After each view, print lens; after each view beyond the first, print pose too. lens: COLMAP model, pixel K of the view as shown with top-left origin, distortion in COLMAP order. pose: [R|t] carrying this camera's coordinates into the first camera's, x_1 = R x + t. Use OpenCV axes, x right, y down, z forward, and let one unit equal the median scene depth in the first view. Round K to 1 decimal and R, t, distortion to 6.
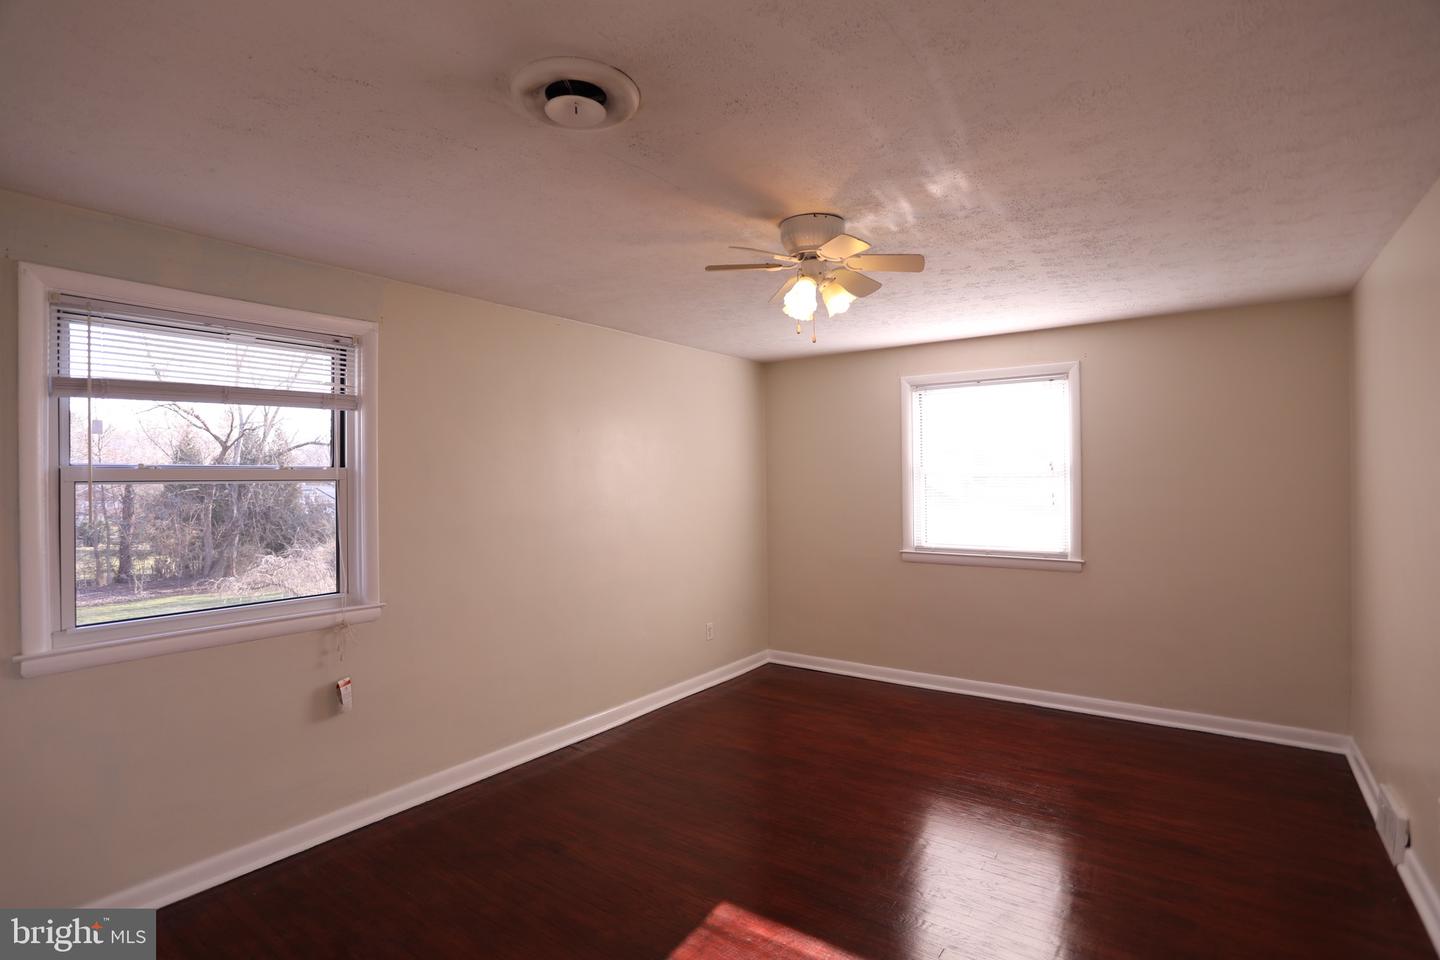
lens RADIAL K [[695.0, 0, 716.0], [0, 695.0, 473.0], [0, 0, 1]] dist [-0.043304, 0.013529]
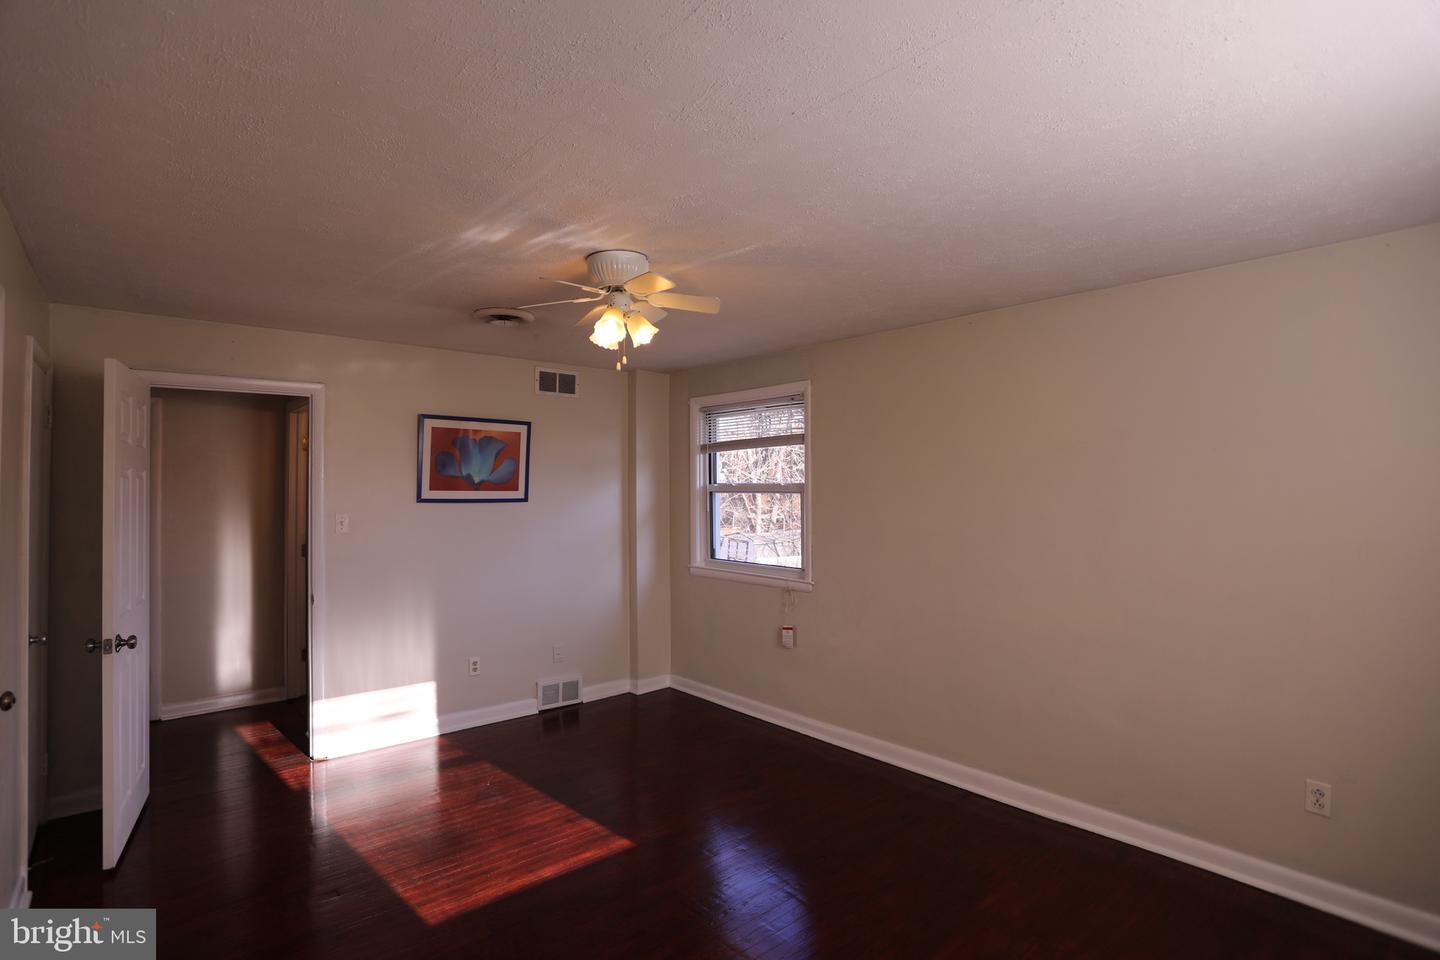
lens RADIAL K [[695.0, 0, 712.7], [0, 695.0, 481.1], [0, 0, 1]] dist [-0.043304, 0.013529]
pose [[-0.203288, 0.004369, -0.979109, 1.196024], [0.009641, 0.999951, 0.002461, -0.025186], [0.979071, -0.008939, -0.203320, 1.408452]]
